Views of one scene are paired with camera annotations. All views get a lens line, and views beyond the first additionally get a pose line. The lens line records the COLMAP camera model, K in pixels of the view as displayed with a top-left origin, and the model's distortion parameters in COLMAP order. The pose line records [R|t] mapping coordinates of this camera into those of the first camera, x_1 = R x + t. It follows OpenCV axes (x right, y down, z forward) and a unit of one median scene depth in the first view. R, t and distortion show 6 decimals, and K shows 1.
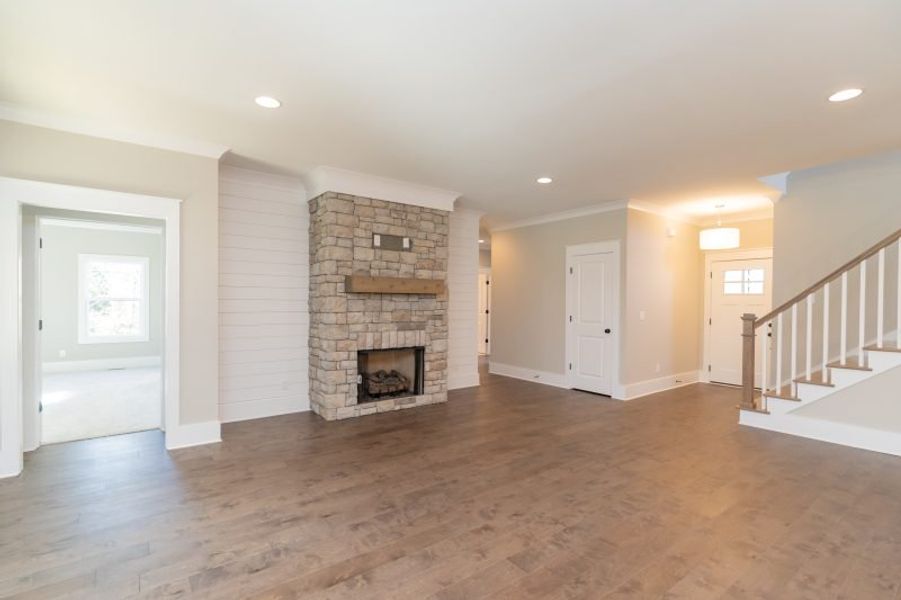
lens RADIAL K [[411.2, 0, 445.9], [0, 411.2, 301.0], [0, 0, 1]] dist [-0.003440, 0.000293]
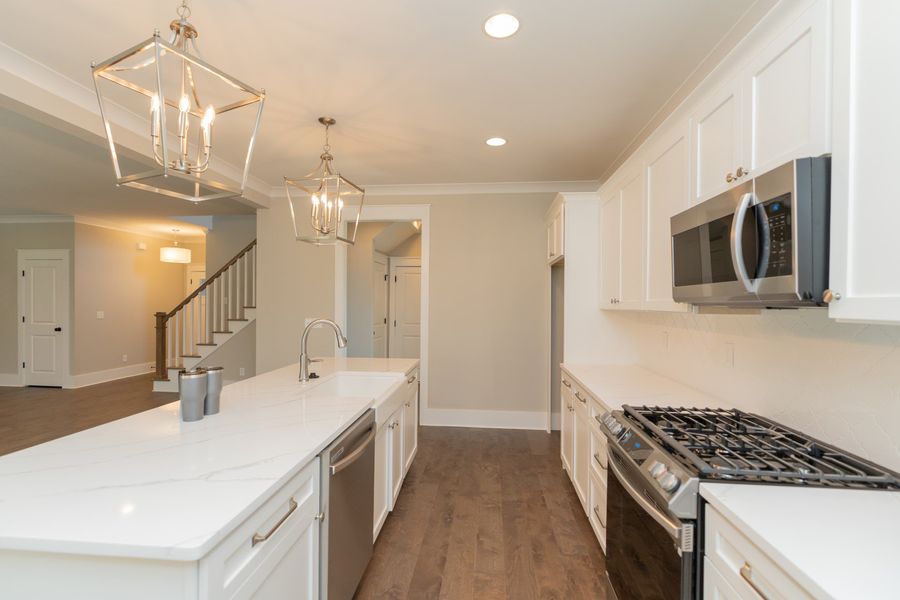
lens RADIAL K [[410.7, 0, 449.4], [0, 410.7, 300.8], [0, 0, 1]] dist [-0.003440, 0.000293]
pose [[0.694009, 0.000169, 0.719966, 0.370057], [-0.001596, 0.999998, 0.001303, -0.009238], [-0.719964, -0.002053, 0.694008, -0.610362]]
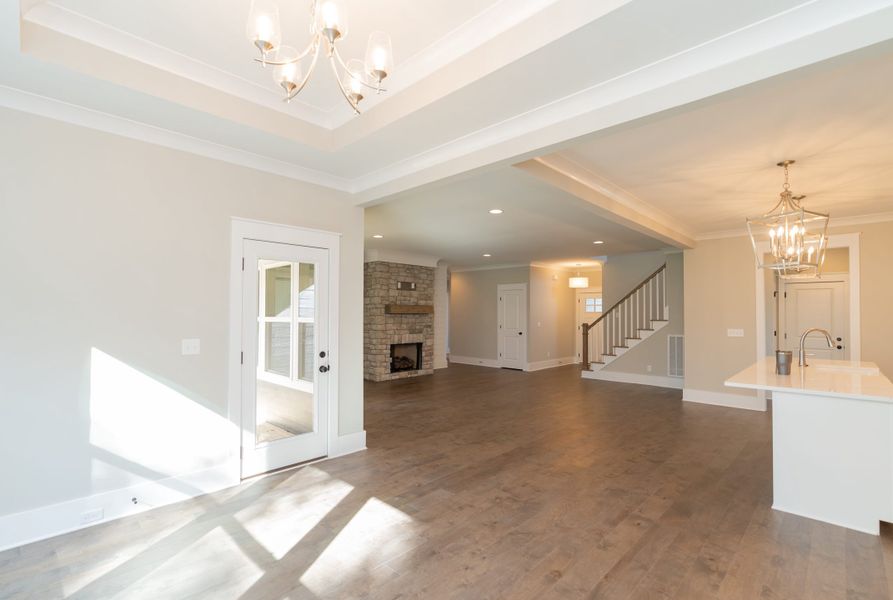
lens RADIAL K [[420.9, 0, 442.4], [0, 420.9, 302.4], [0, 0, 1]] dist [-0.003052, -0.000176]
pose [[0.987699, -0.000542, 0.156364, -0.256346], [0.004451, 0.999686, -0.024651, -0.020671], [-0.156302, 0.025044, 0.987392, -0.852179]]
